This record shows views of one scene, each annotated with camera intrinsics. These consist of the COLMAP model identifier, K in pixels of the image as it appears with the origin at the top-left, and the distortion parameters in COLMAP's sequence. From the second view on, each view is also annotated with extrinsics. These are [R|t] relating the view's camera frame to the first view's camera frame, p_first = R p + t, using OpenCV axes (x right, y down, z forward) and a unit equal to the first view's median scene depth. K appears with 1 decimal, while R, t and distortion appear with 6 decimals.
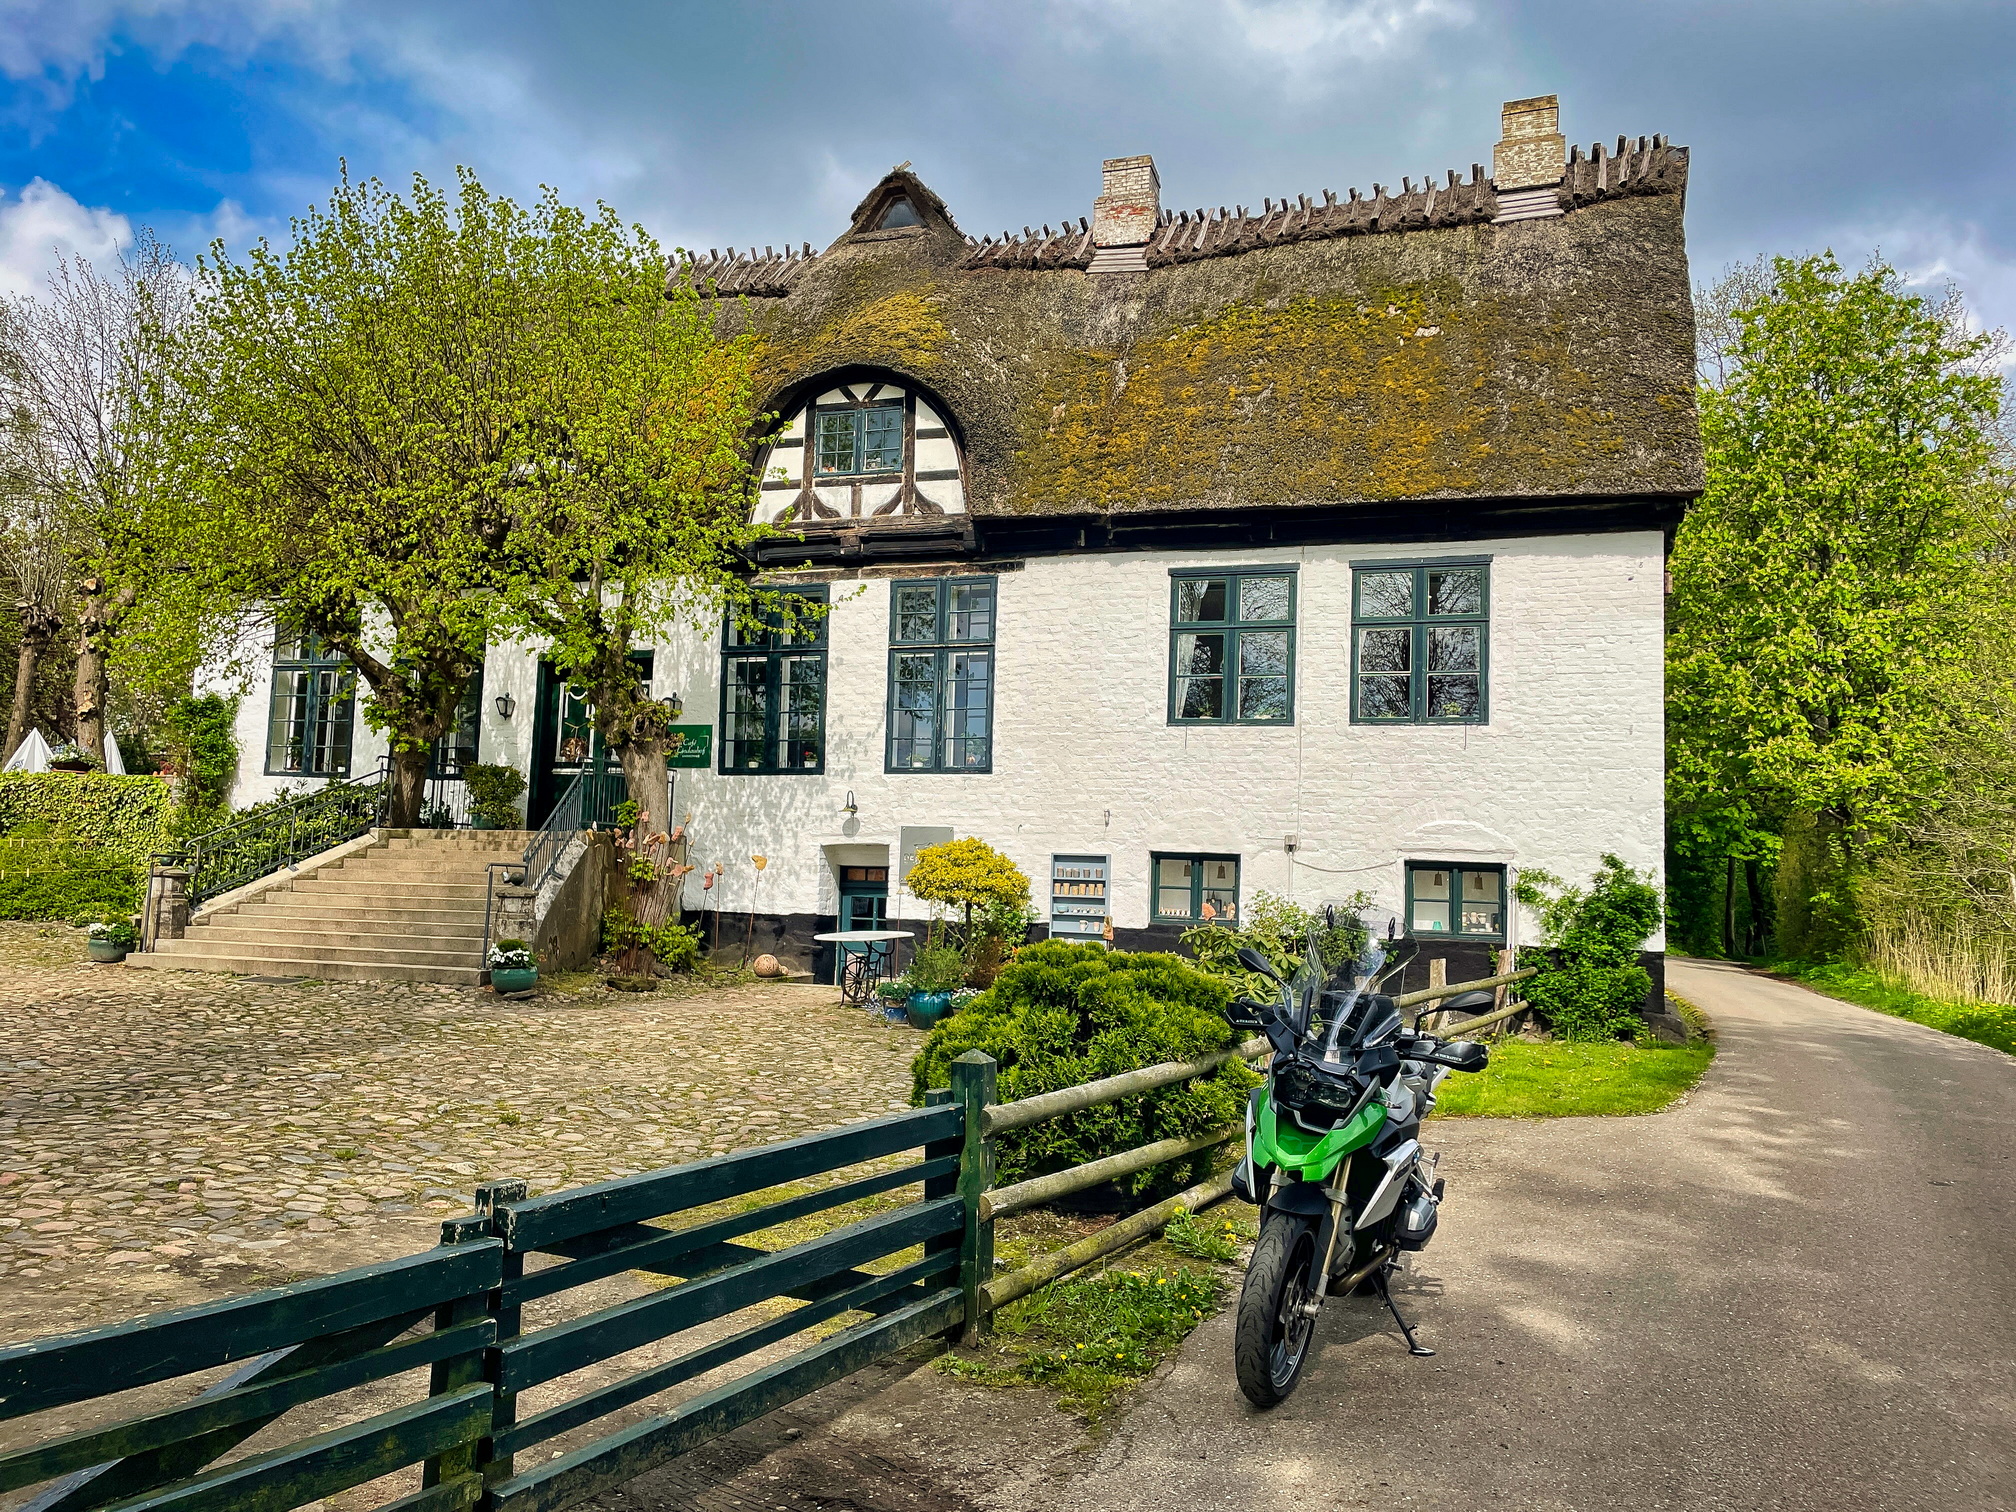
lens RADIAL K [[1498.3, 0, 1009.3], [0, 1498.3, 748.2], [0, 0, 1]] dist [0.103409, -0.126418]
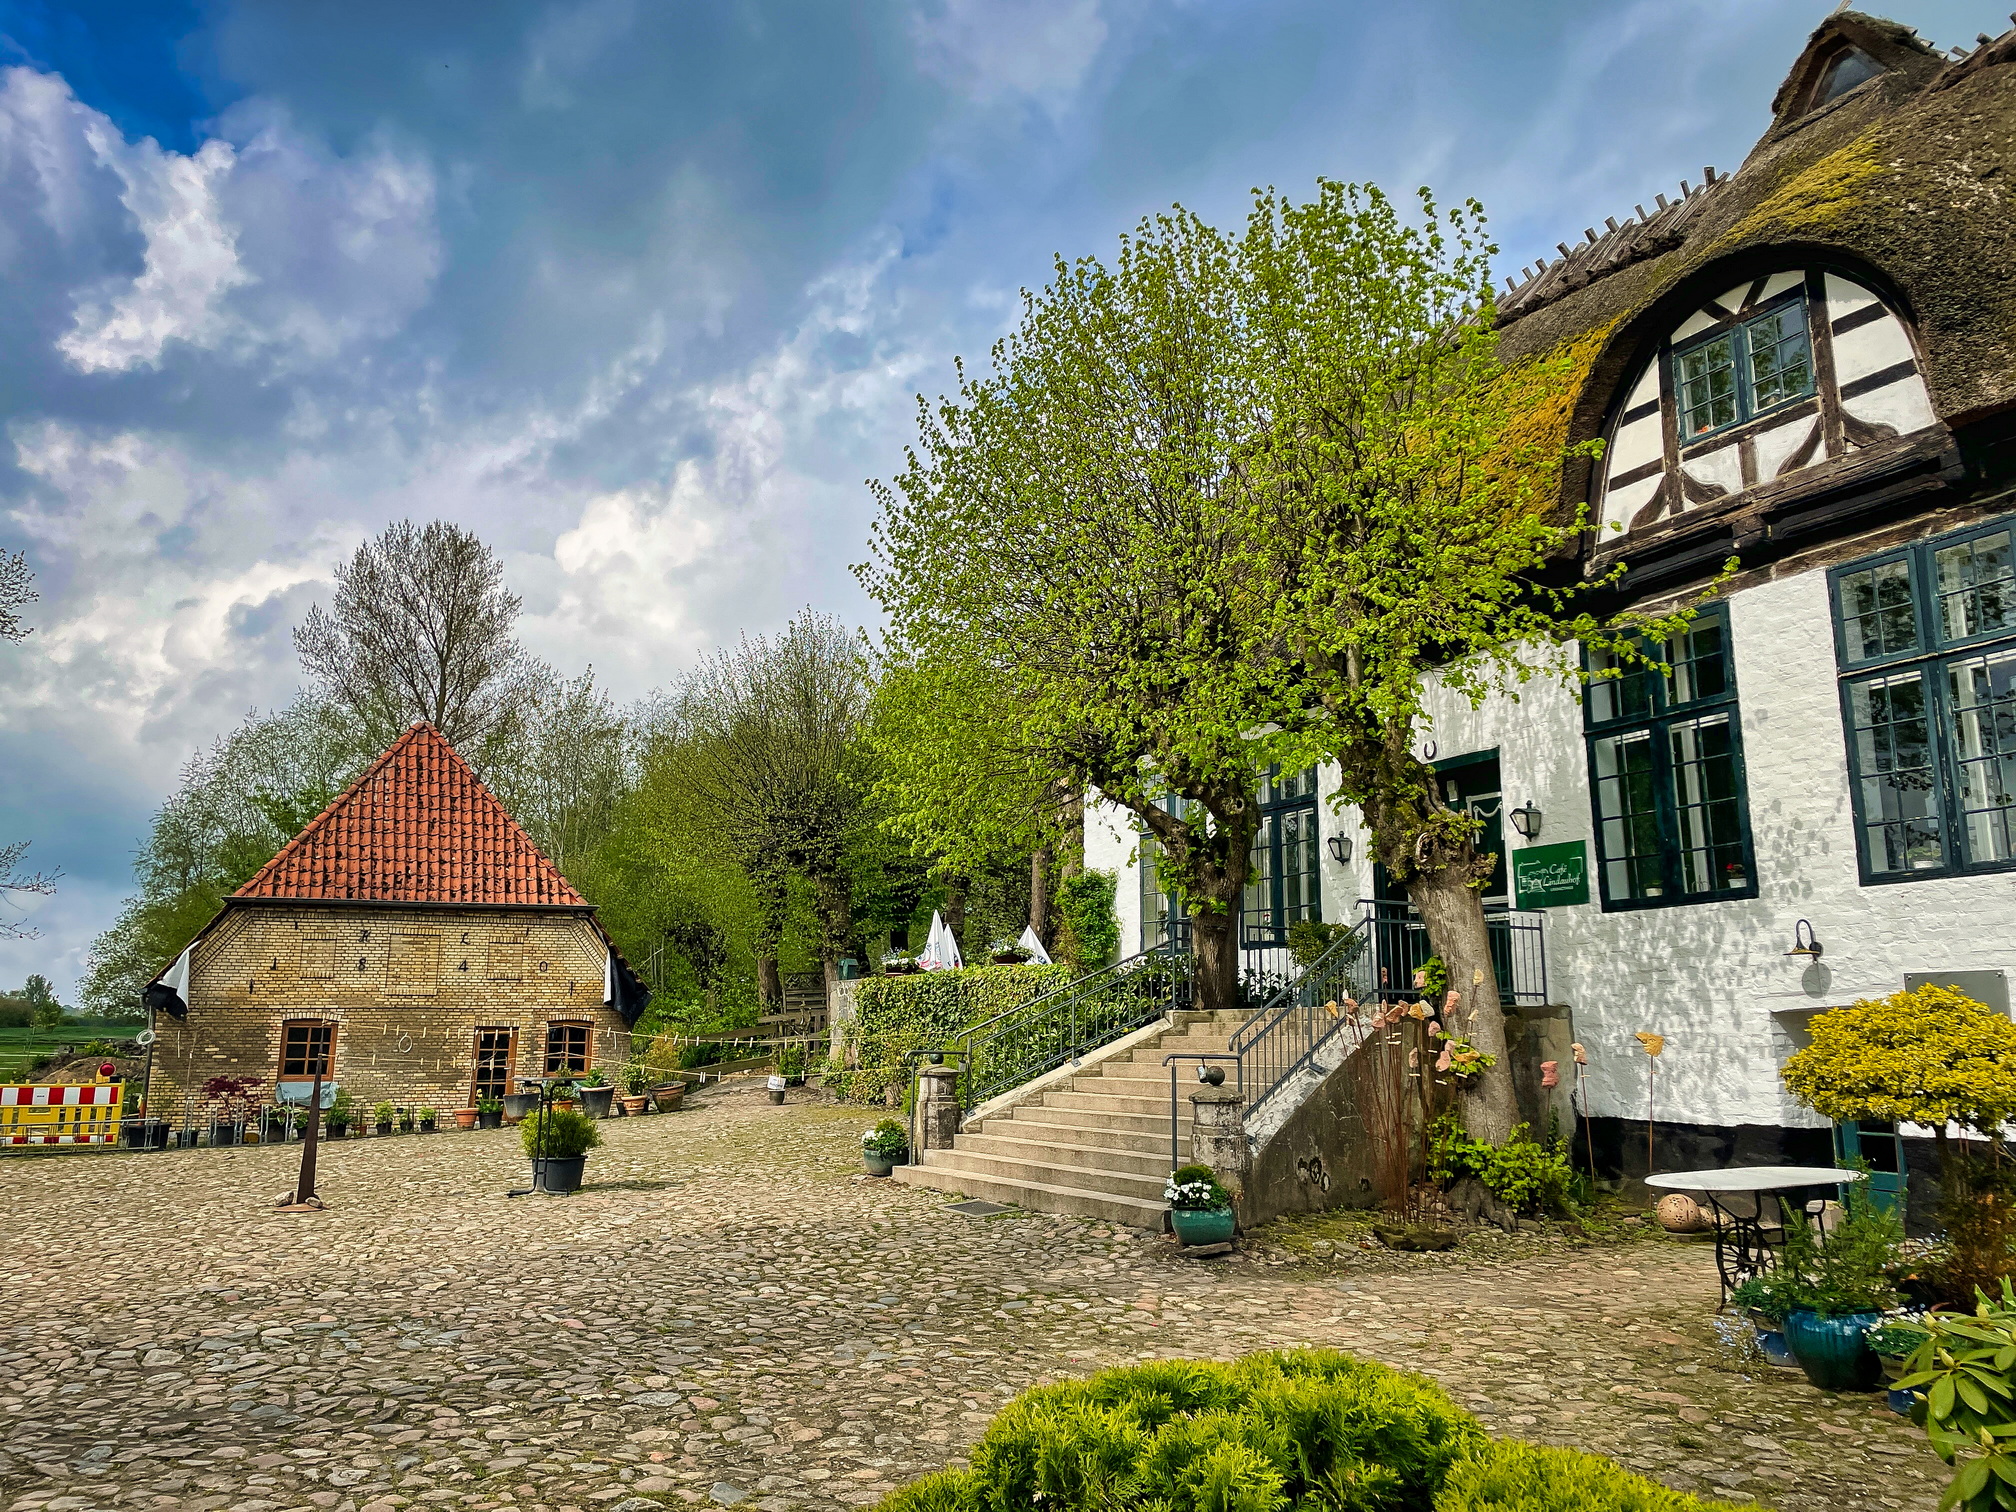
lens RADIAL K [[1498.3, 0, 1009.3], [0, 1498.3, 748.2], [0, 0, 1]] dist [0.103409, -0.126418]
pose [[0.728625, -0.160253, -0.665902, 0.080857], [0.082286, 0.985682, -0.147173, 0.024080], [0.679952, 0.052440, 0.731379, 0.320227]]
